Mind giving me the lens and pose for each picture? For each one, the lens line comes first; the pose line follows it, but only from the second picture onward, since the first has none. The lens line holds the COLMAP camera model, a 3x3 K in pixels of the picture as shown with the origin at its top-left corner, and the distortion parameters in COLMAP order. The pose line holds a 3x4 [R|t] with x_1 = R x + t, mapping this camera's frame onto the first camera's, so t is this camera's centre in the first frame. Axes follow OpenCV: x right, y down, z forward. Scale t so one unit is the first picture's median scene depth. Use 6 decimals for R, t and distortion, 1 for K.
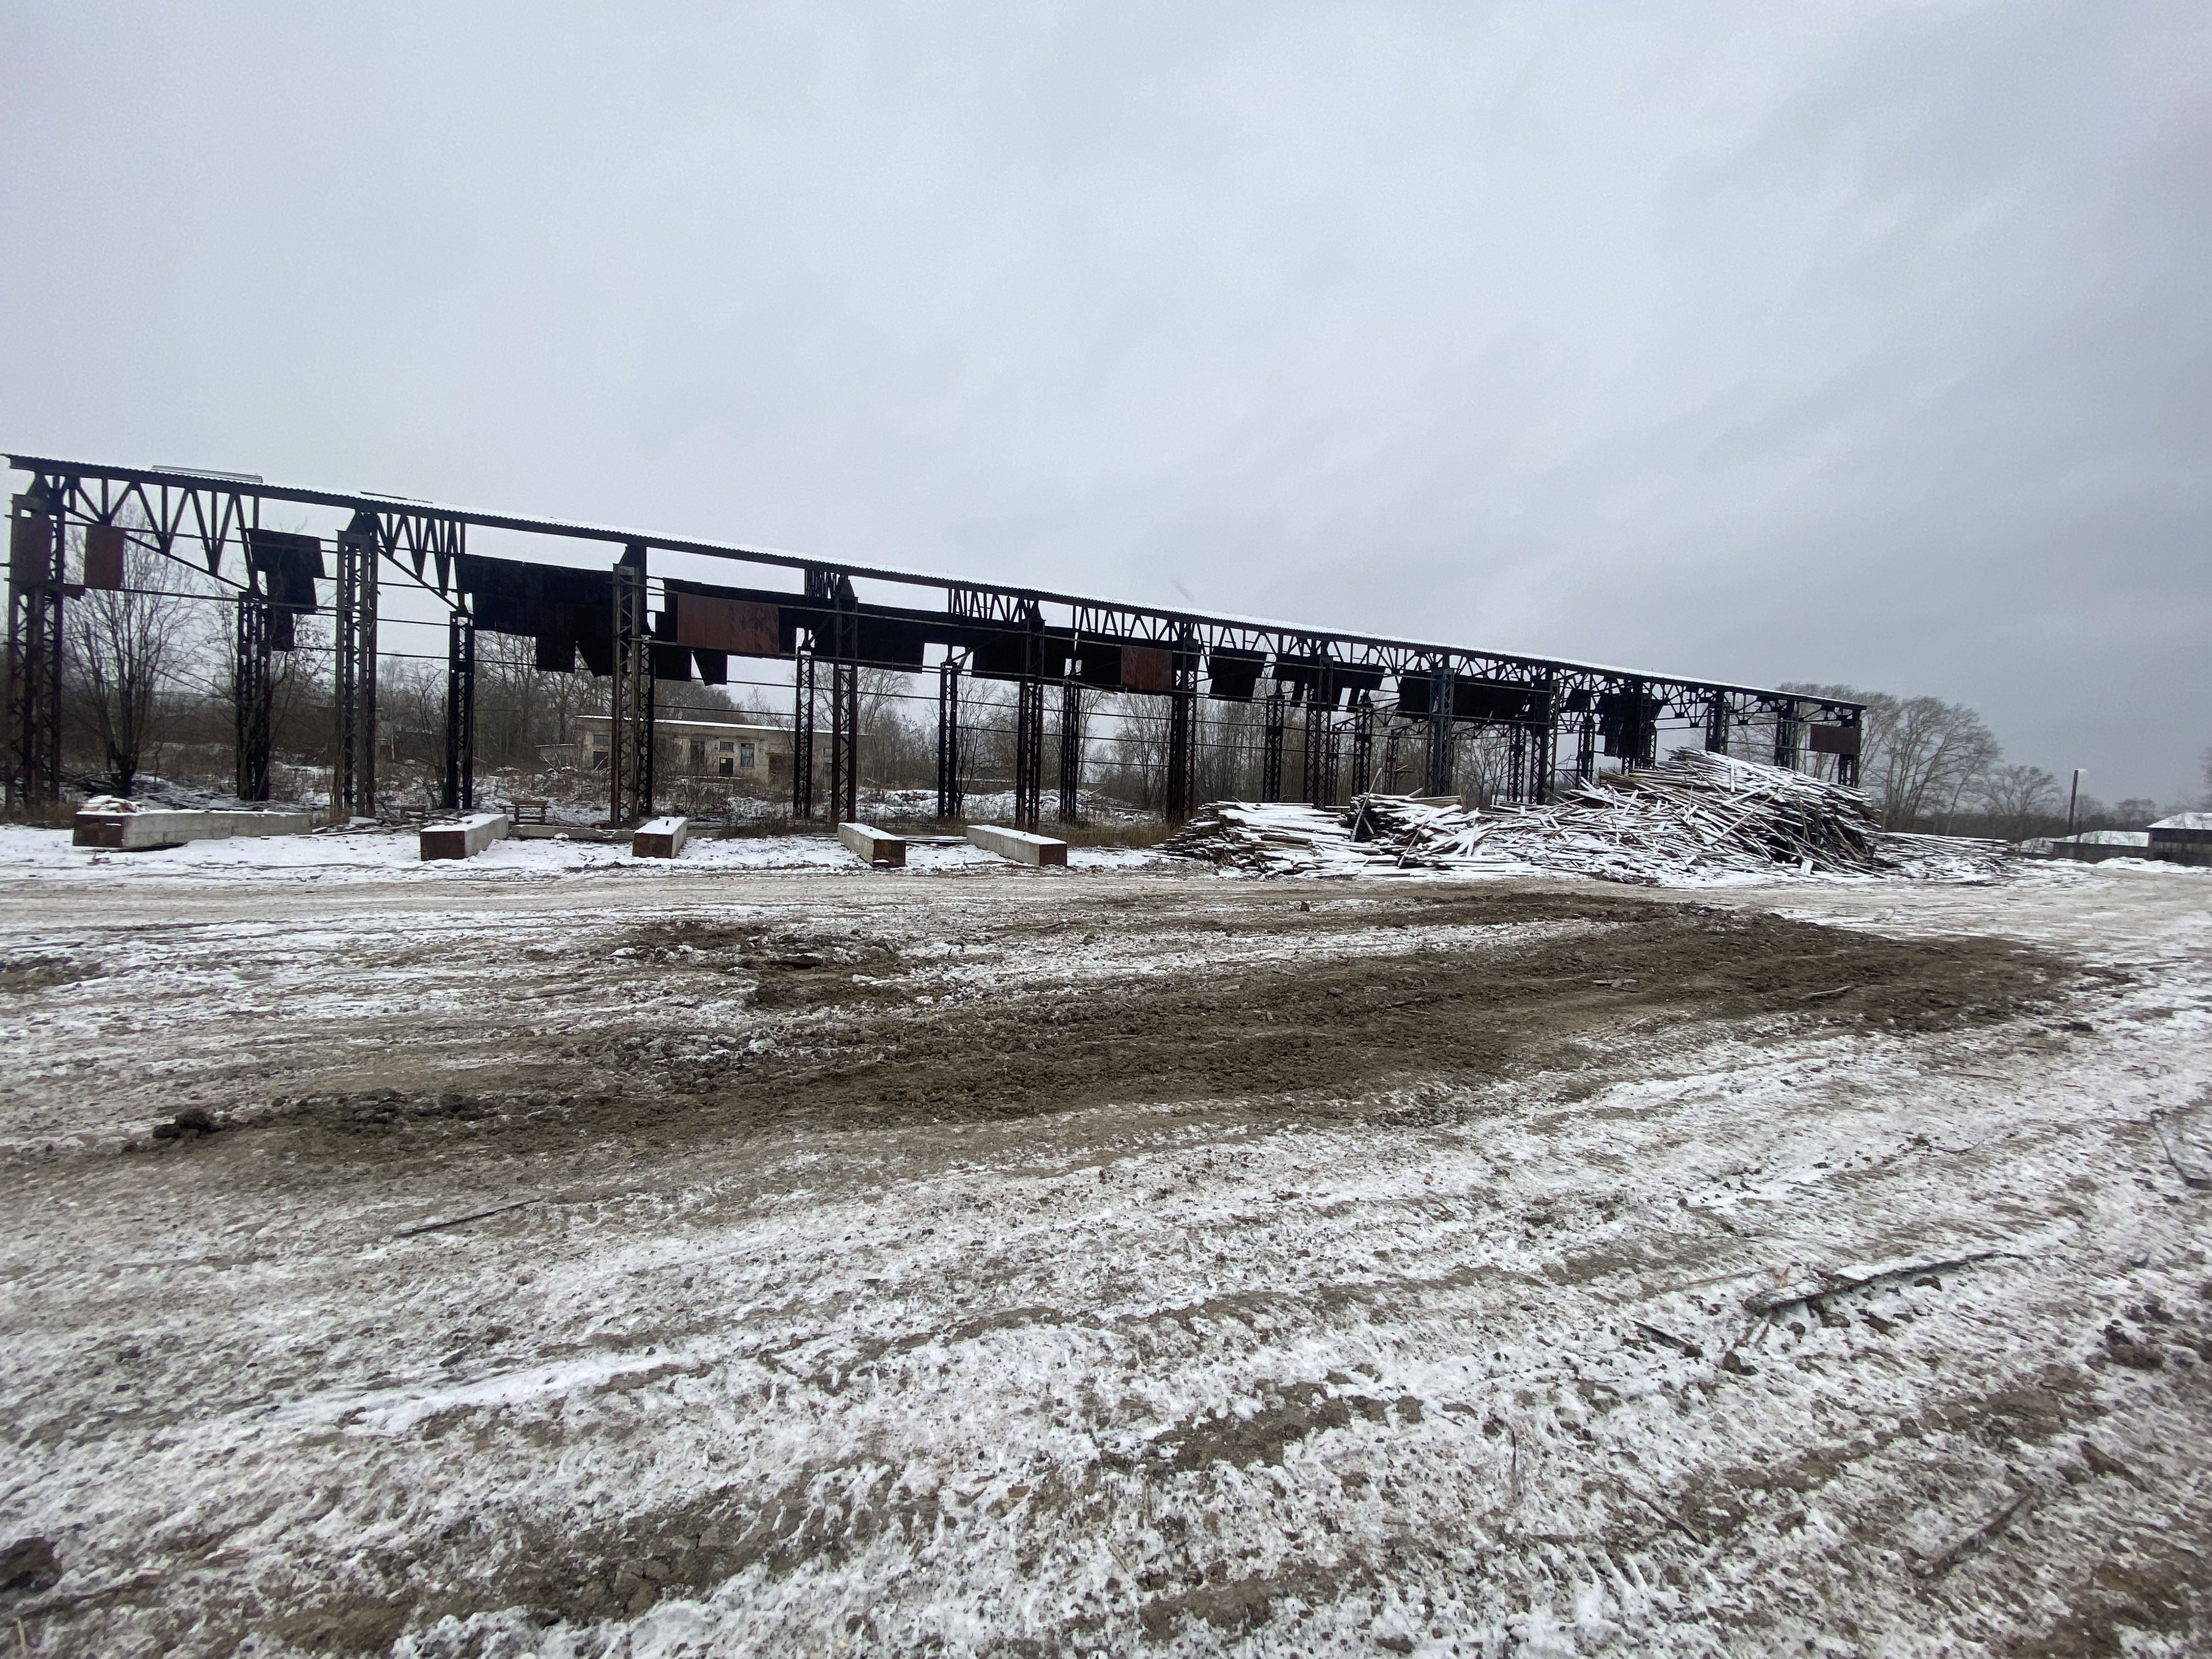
lens RADIAL K [[849.2, 0, 1106.0], [0, 849.2, 829.5], [0, 0, 1]] dist [-0.011709, -0.000214]
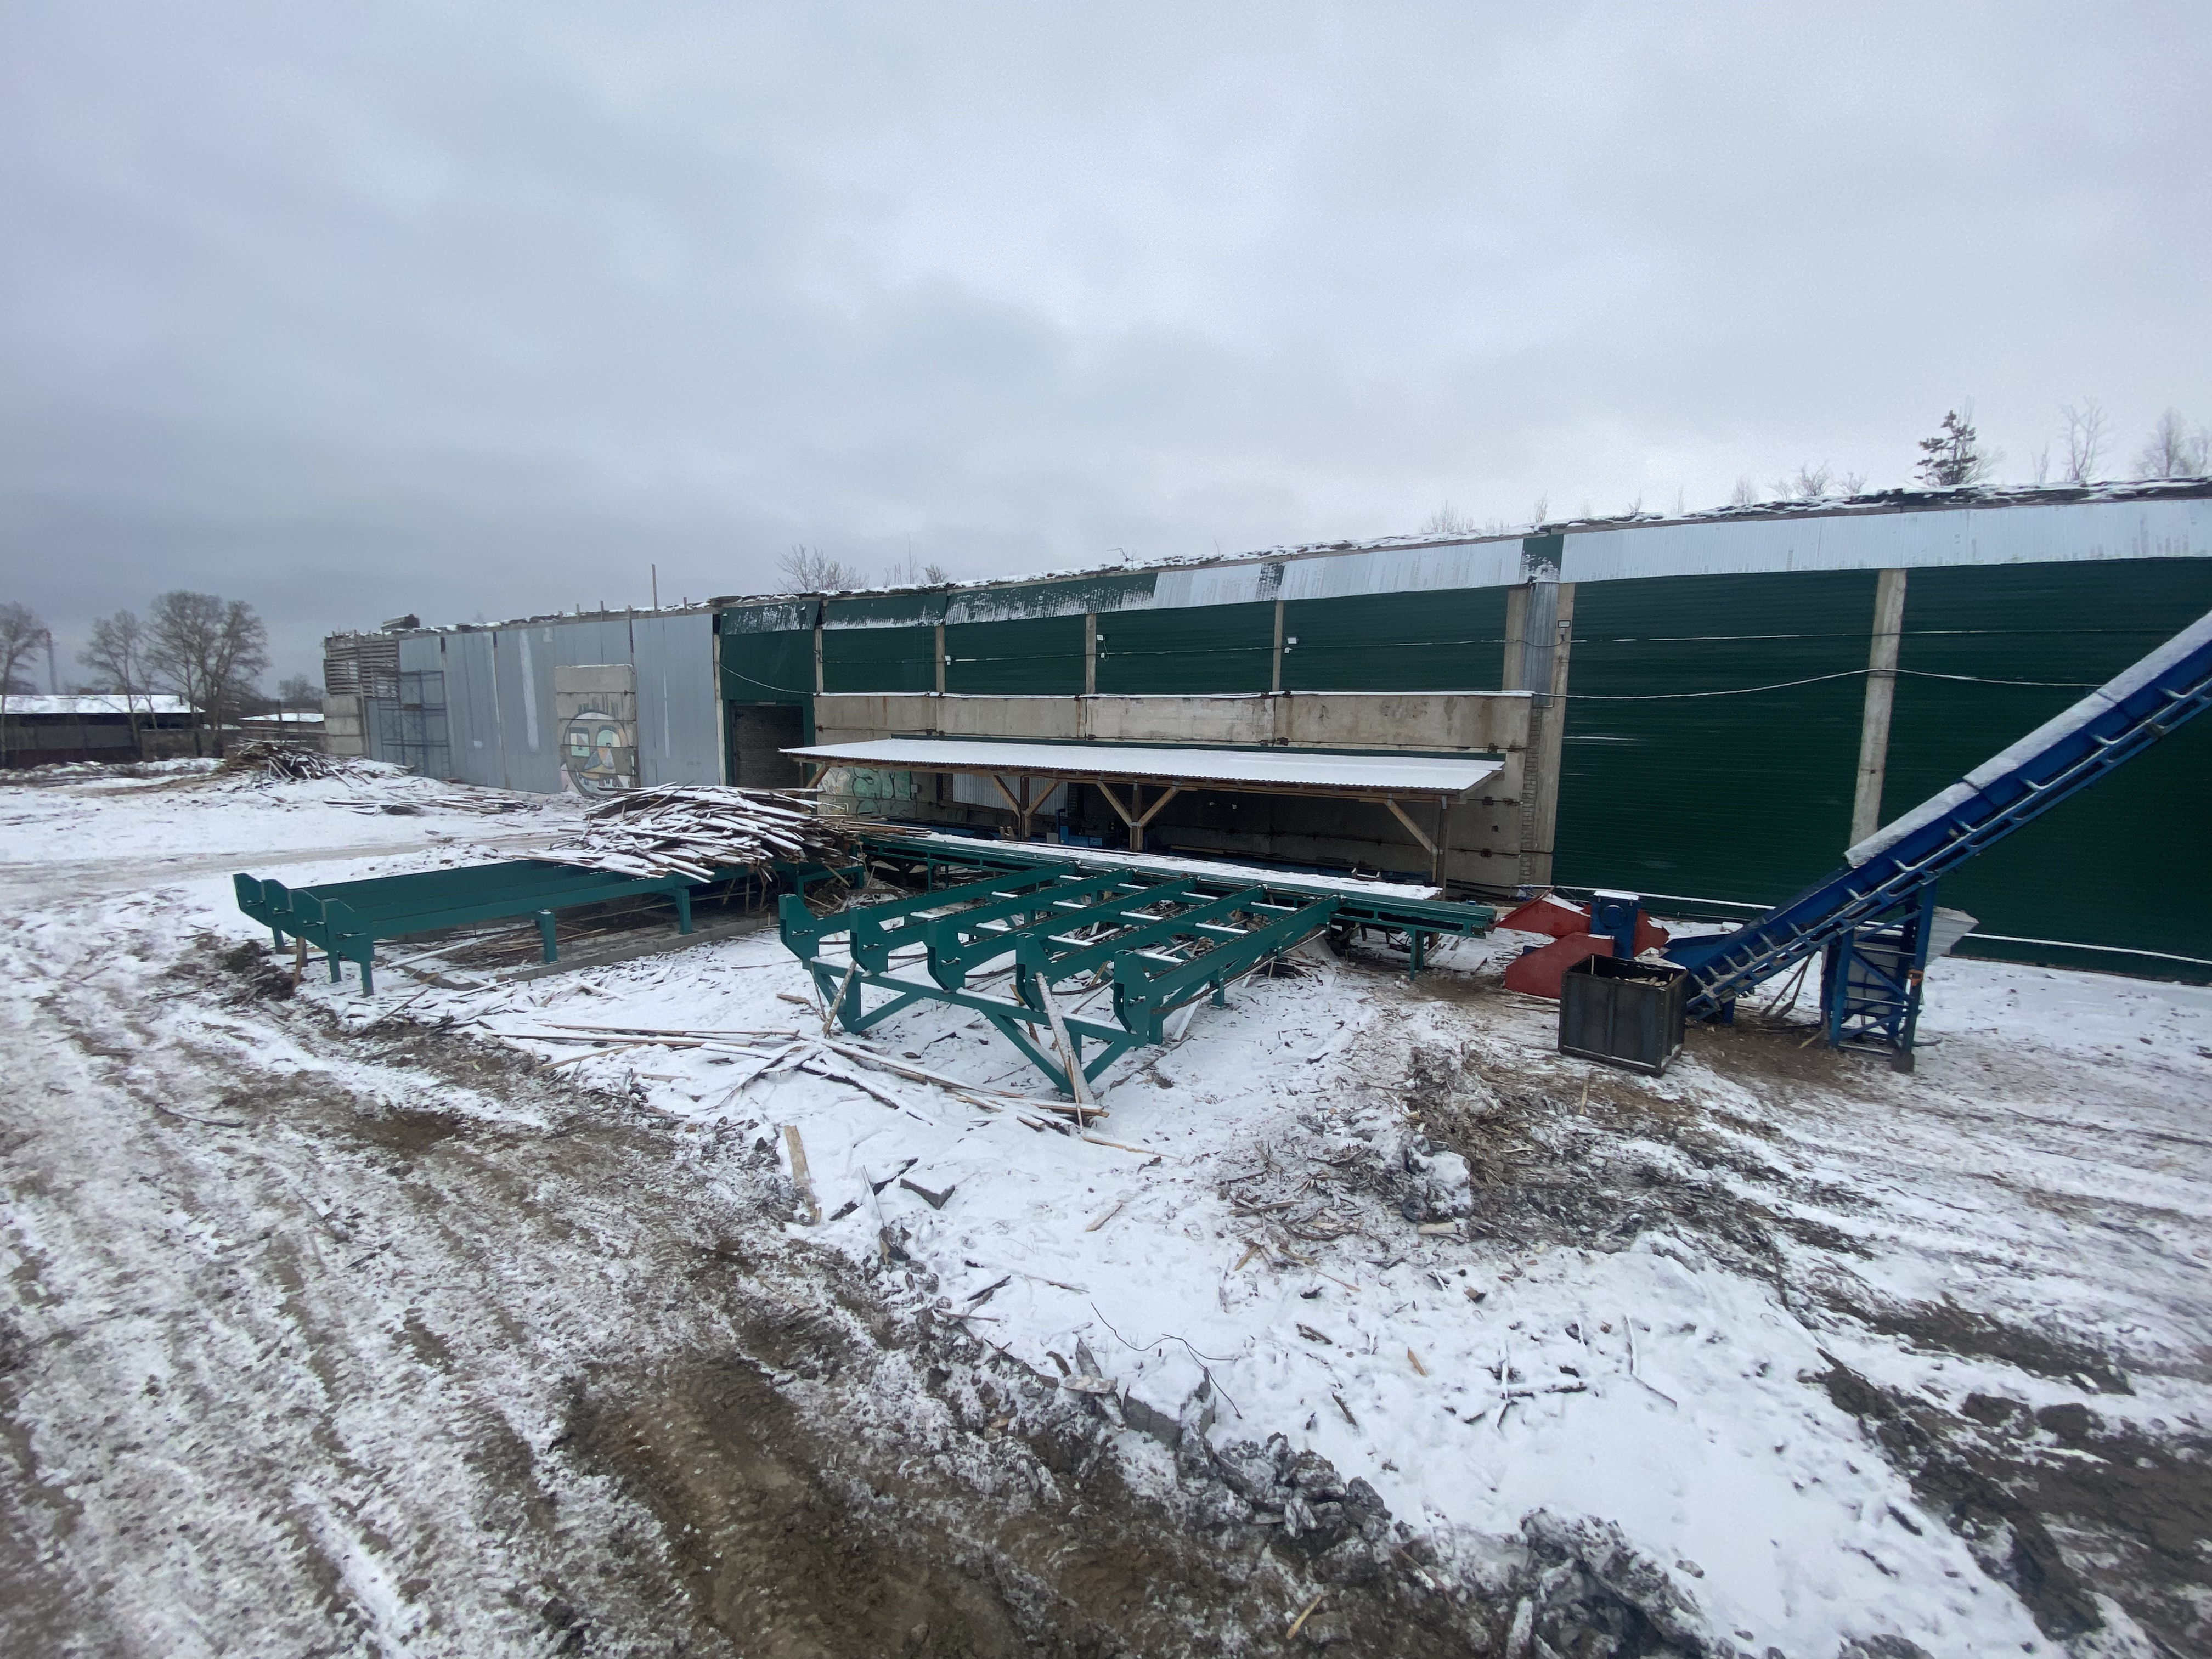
lens RADIAL K [[849.2, 0, 1106.0], [0, 849.2, 829.5], [0, 0, 1]] dist [-0.011709, -0.000214]
pose [[-0.552690, -0.137610, 0.821947, -1.616419], [0.003835, 0.985843, 0.167628, -0.694486], [-0.833378, 0.095799, -0.544337, 0.313397]]
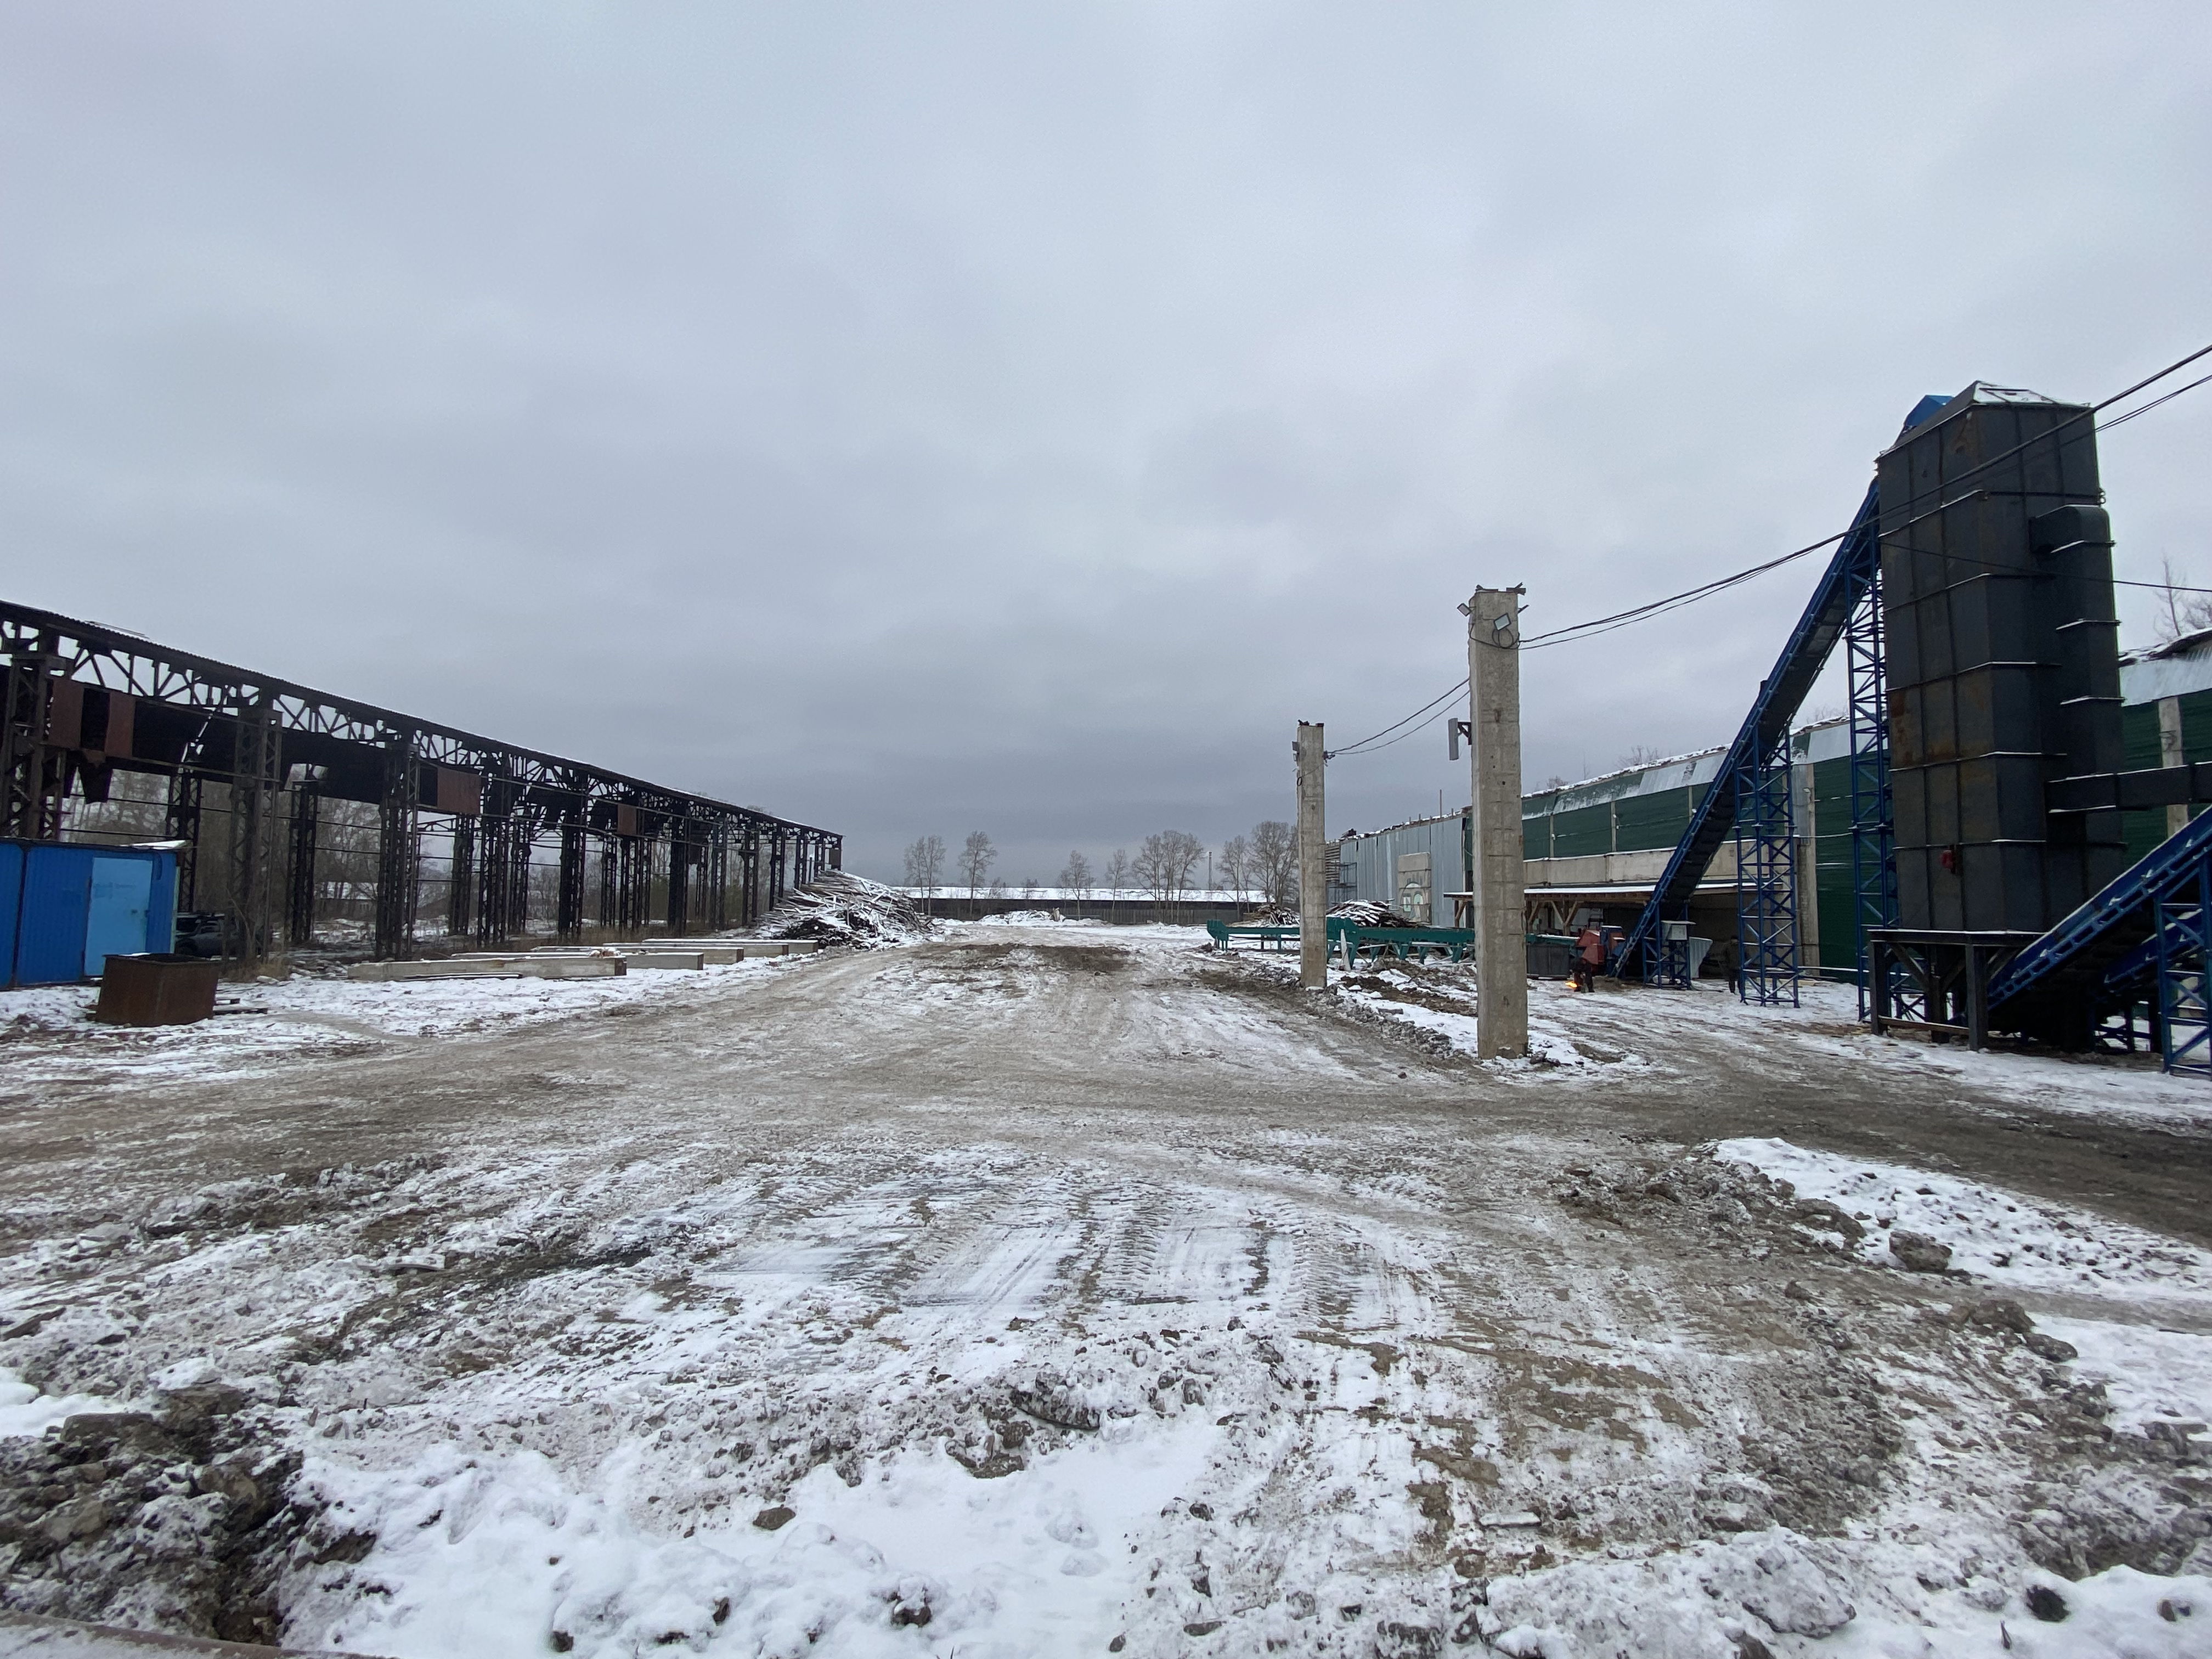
lens RADIAL K [[1006.1, 0, 1106.0], [0, 1006.1, 829.5], [0, 0, 1]] dist [0.033085, -0.025771]
pose [[0.405709, 0.056099, 0.912279, -5.866536], [0.020060, 0.997328, -0.070251, -0.413568], [-0.913782, 0.046802, 0.403500, -1.333901]]
